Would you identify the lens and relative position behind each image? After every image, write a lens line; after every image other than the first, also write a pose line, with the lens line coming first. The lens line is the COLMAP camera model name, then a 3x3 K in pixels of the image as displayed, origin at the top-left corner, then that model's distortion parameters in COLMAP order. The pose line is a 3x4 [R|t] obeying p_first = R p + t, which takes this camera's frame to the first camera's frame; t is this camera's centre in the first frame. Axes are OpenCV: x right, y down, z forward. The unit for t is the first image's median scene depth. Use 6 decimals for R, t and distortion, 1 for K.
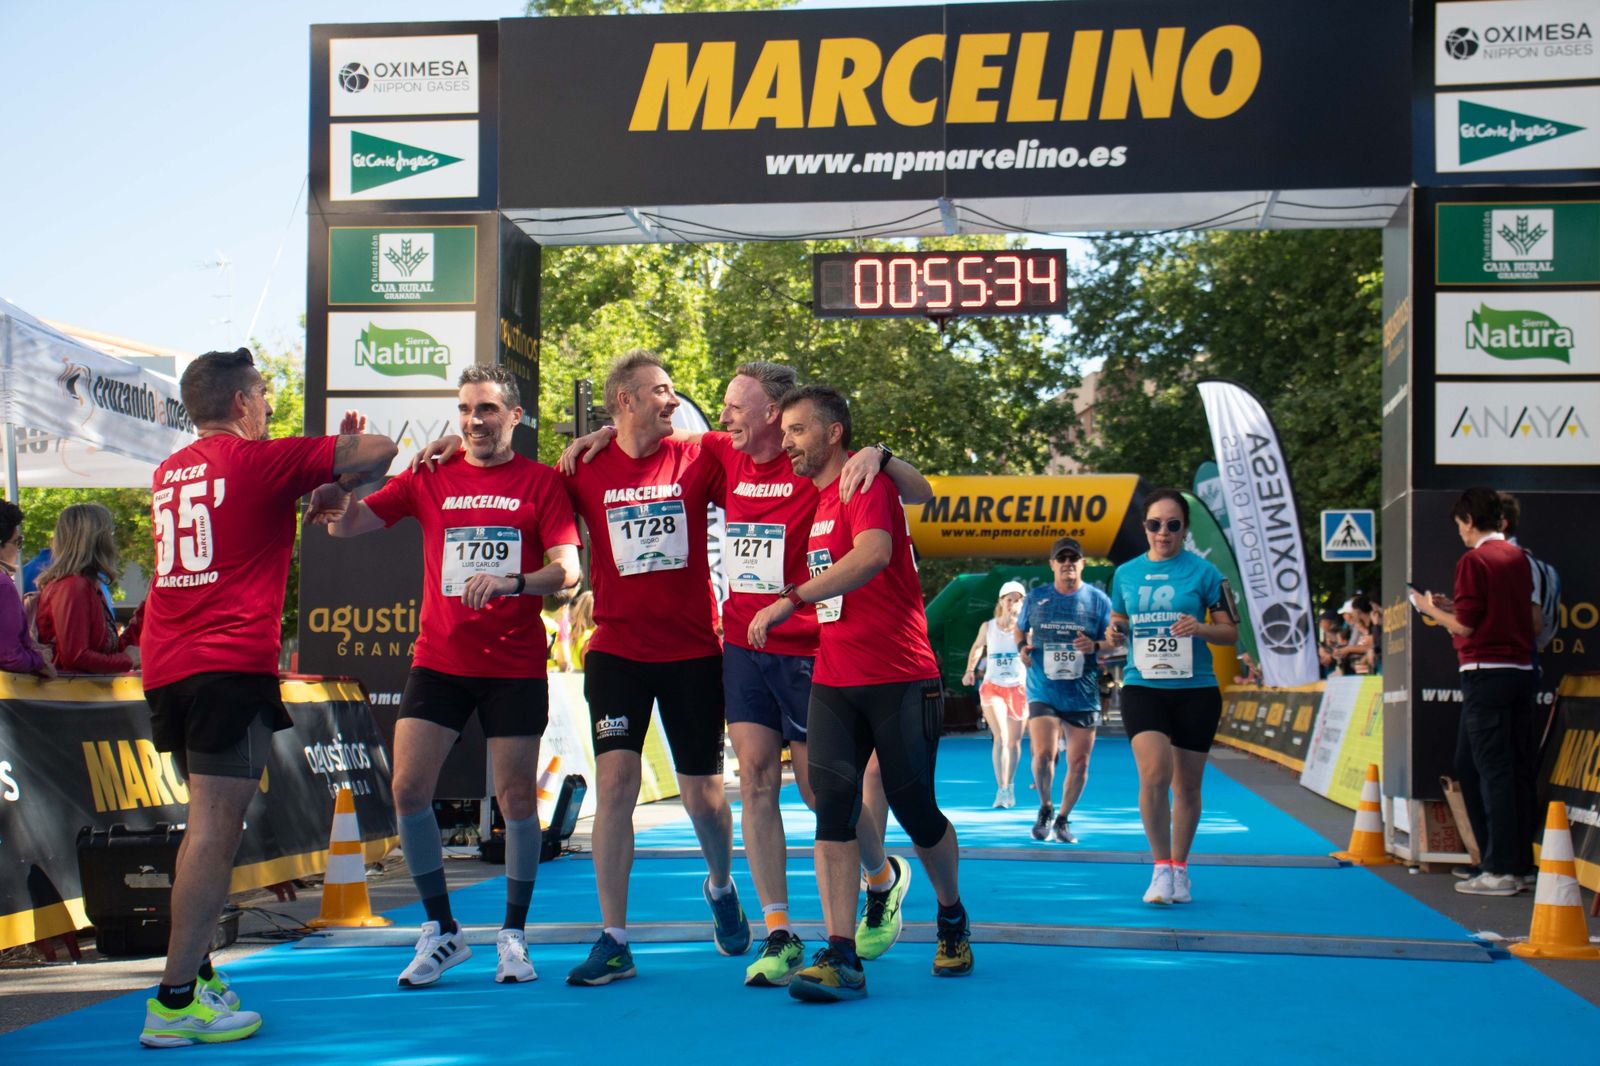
lens RADIAL K [[2443.4, 0, 810.9], [0, 2443.4, 520.0], [0, 0, 1]] dist [0.127191, 0.000000]
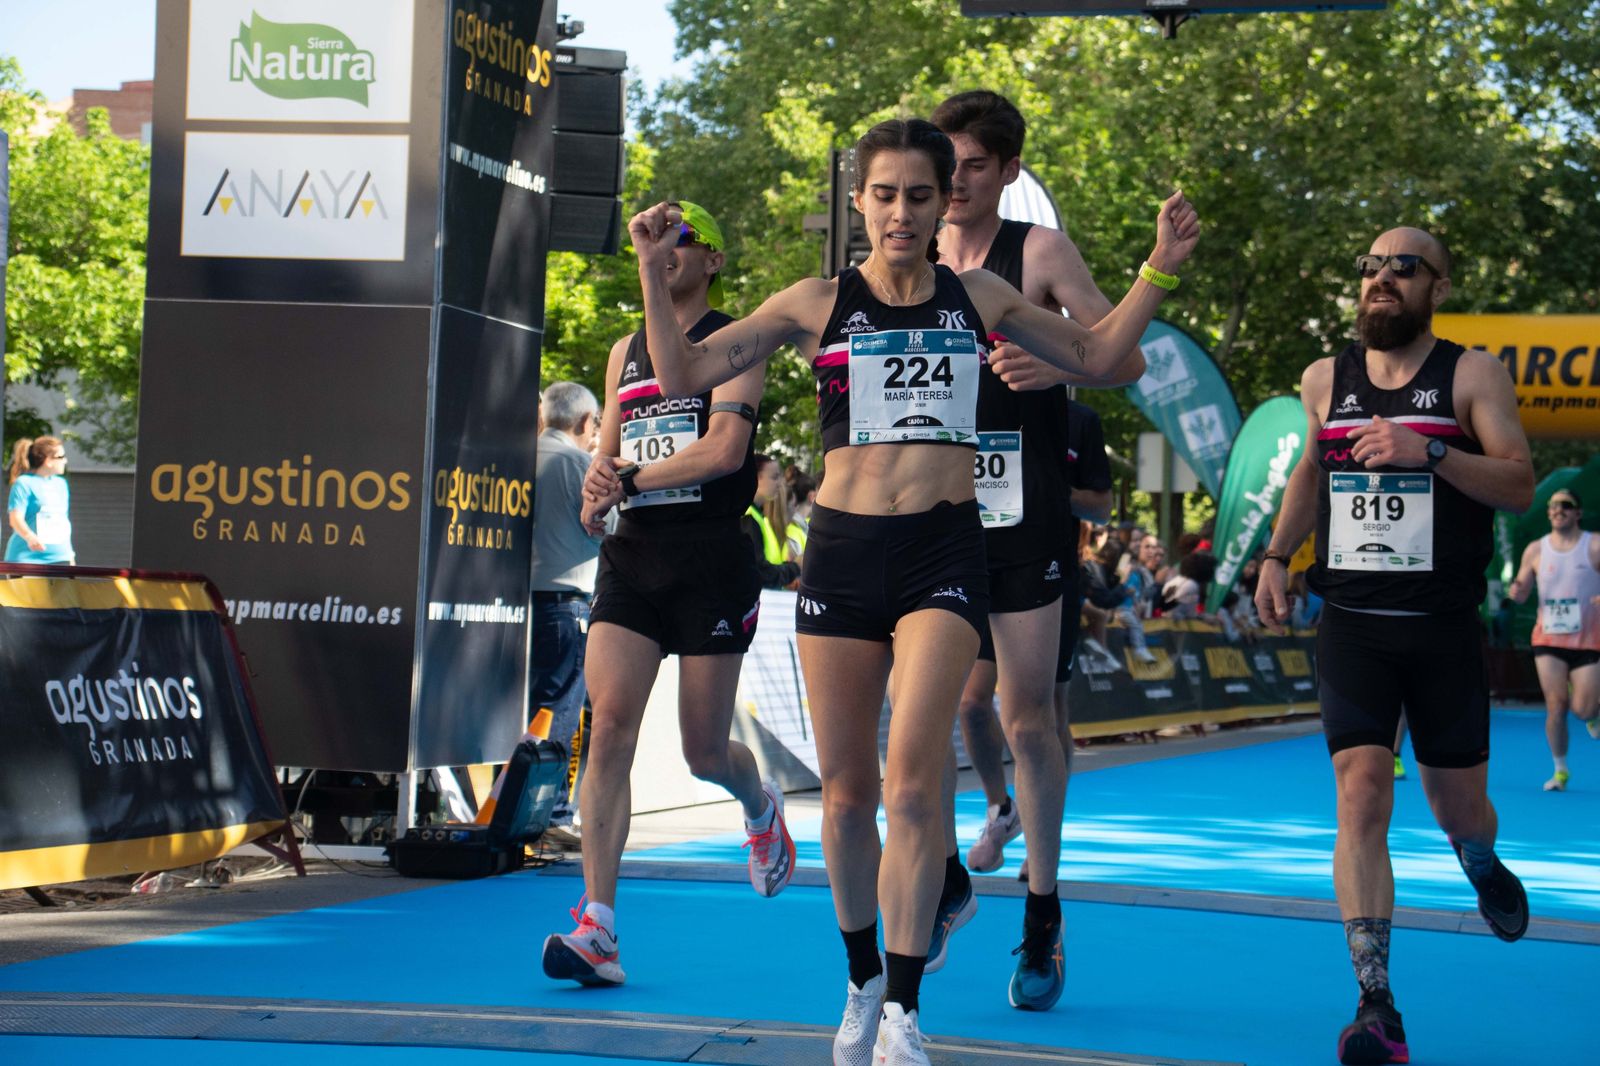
lens RADIAL K [[3490.9, 0, 776.3], [0, 3490.9, 528.7], [0, 0, 1]] dist [0.232617, 0.000000]
pose [[0.984987, 0.032321, -0.169577, 0.110536], [-0.025116, 0.998695, 0.044463, 0.008152], [0.170793, -0.039537, 0.984513, 0.128506]]
